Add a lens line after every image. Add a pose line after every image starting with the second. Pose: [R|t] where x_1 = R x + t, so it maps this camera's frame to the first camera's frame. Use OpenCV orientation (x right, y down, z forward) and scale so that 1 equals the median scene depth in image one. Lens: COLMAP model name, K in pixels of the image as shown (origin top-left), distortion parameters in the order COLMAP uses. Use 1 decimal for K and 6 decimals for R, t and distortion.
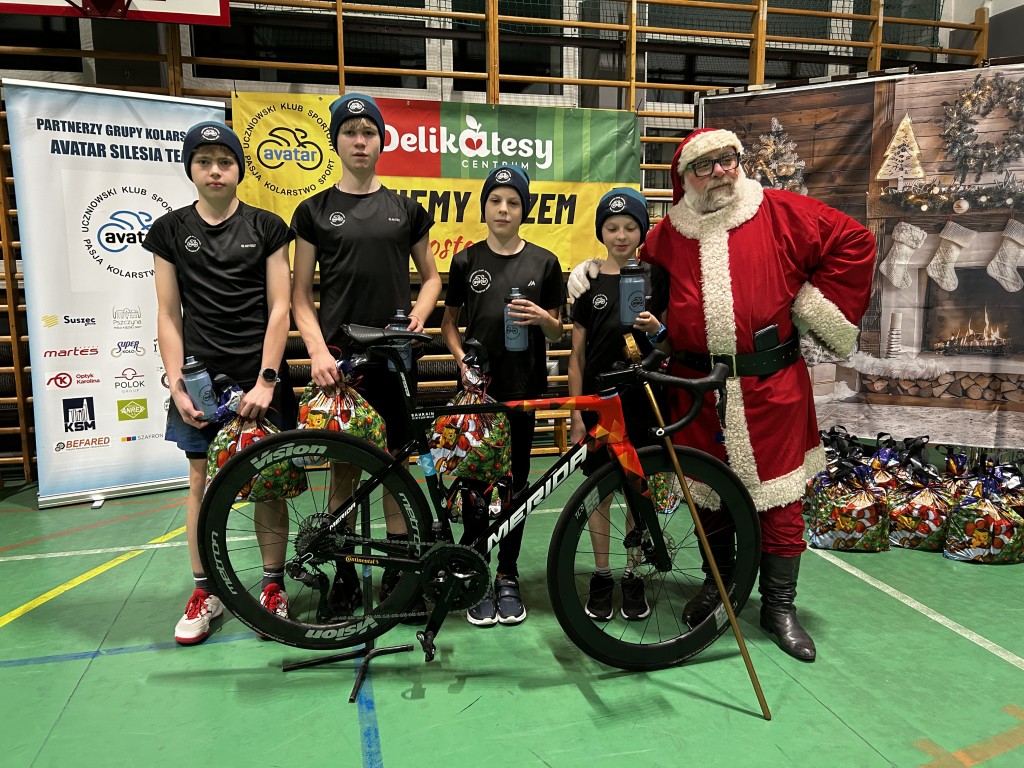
lens RADIAL K [[756.9, 0, 516.9], [0, 756.9, 387.3], [0, 0, 1]] dist [0.035626, -0.040236]
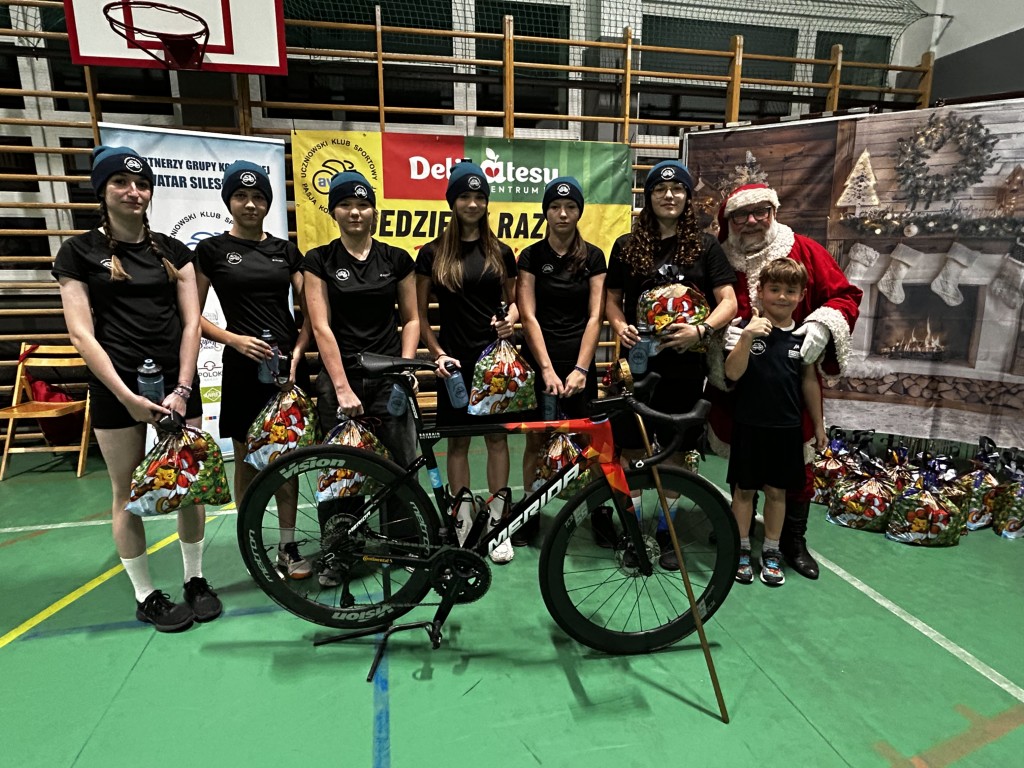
lens RADIAL K [[577.5, 0, 510.4], [0, 577.5, 384.8], [0, 0, 1]] dist [-0.011320, 0.003415]
pose [[0.999162, 0.011535, -0.039260, 0.013826], [-0.009247, 0.998275, 0.057973, -0.047075], [0.039861, -0.057561, 0.997546, 0.092425]]
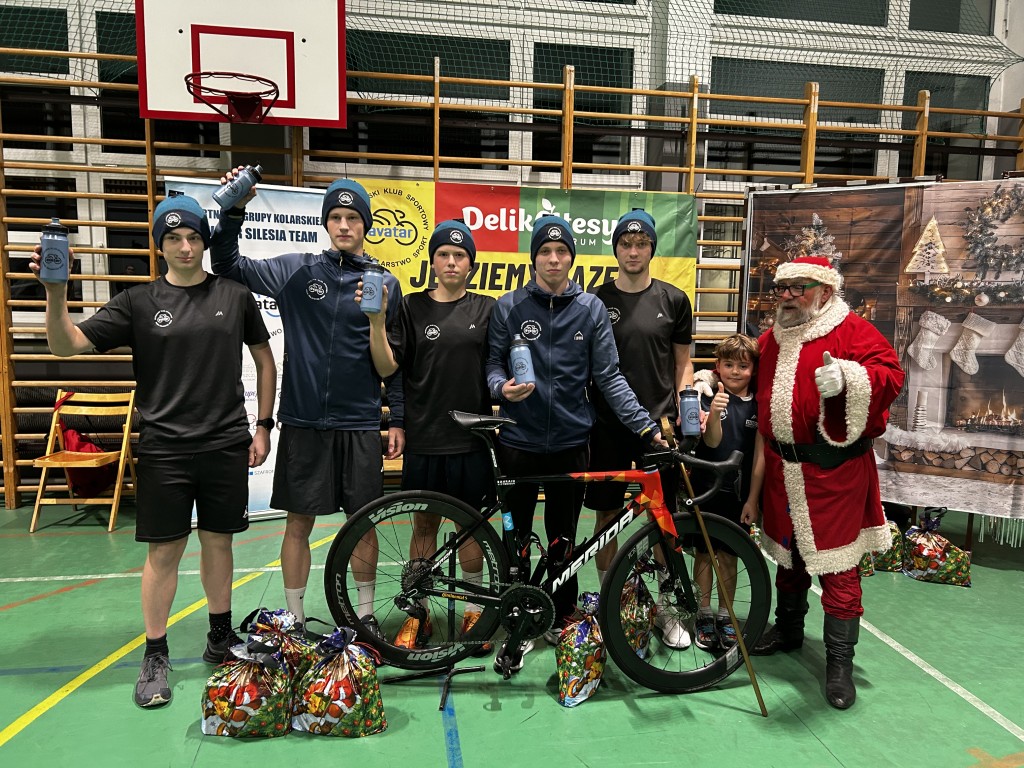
lens RADIAL K [[756.9, 0, 525.6], [0, 756.9, 384.7], [0, 0, 1]] dist [0.035626, -0.040236]
pose [[0.996542, 0.034042, -0.075802, 0.004800], [-0.036387, 0.998894, -0.029764, -0.053112], [0.074705, 0.032419, 0.996679, -0.152456]]
